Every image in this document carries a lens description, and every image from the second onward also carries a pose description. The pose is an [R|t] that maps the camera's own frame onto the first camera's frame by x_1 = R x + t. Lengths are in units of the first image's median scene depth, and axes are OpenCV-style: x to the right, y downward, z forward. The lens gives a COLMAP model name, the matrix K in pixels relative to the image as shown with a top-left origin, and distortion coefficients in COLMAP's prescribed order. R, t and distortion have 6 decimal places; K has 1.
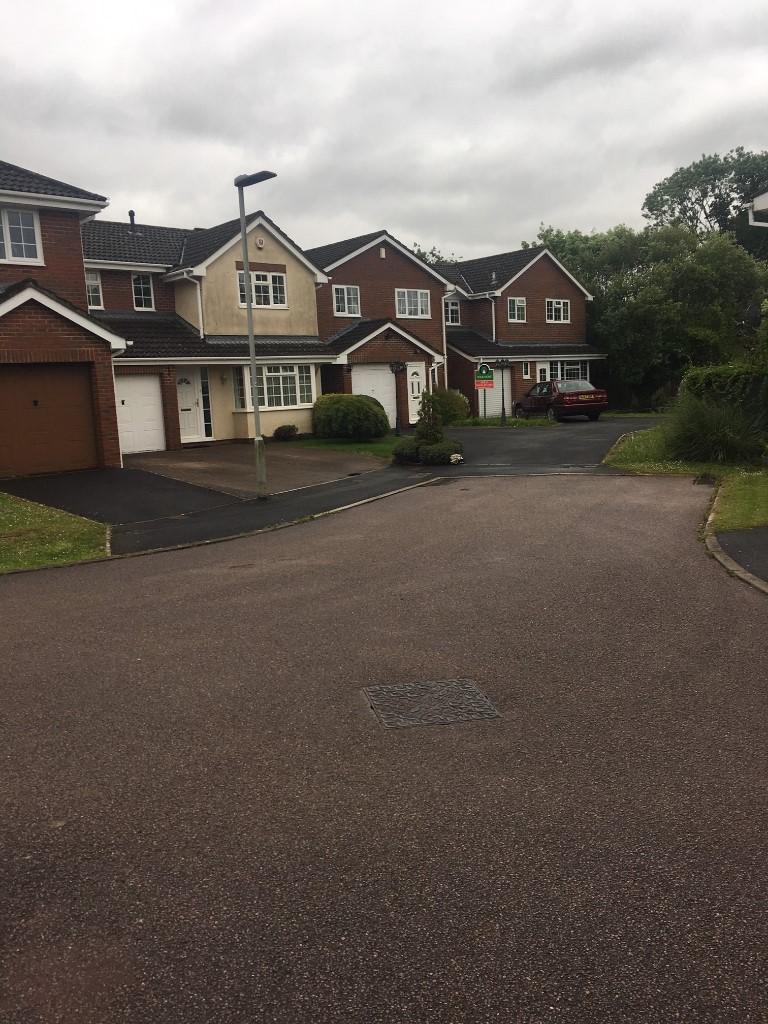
lens RADIAL K [[875.1, 0, 382.2], [0, 875.1, 551.0], [0, 0, 1]] dist [0.000324, -0.001209]
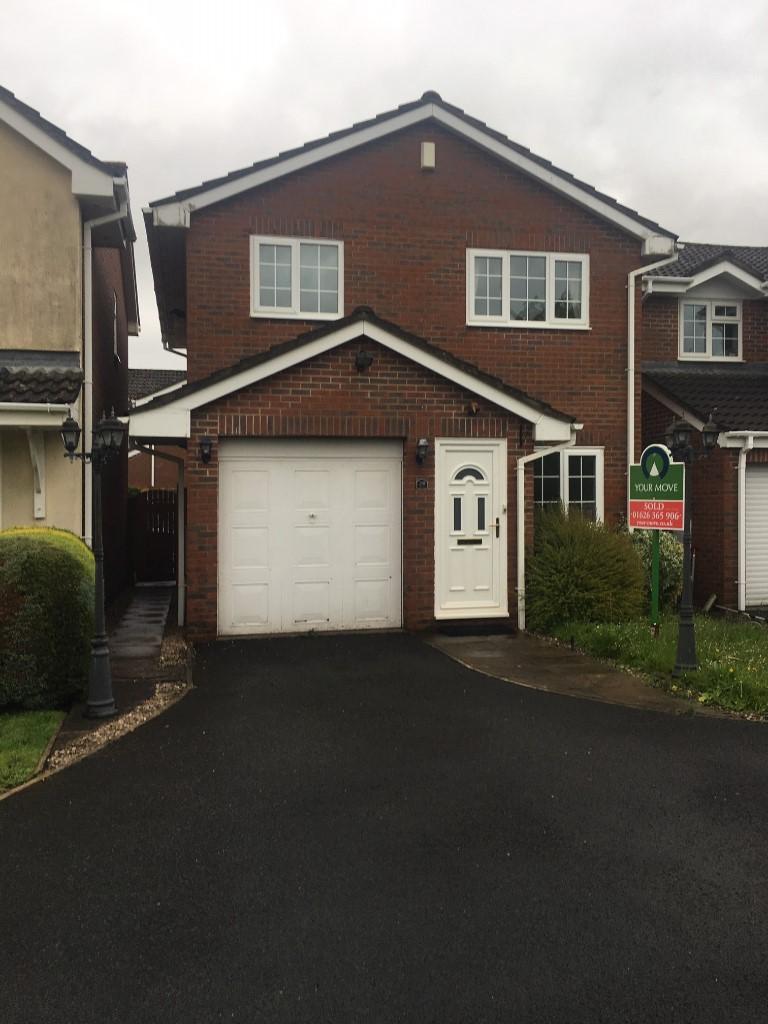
lens RADIAL K [[882.1, 0, 384.0], [0, 882.1, 512.0], [0, 0, 1]] dist [0.041255, -0.004842]
pose [[0.871893, 0.042275, -0.487869, 0.176794], [-0.120450, 0.984173, -0.129981, -0.139774], [0.474653, 0.172093, 0.863185, 0.694305]]
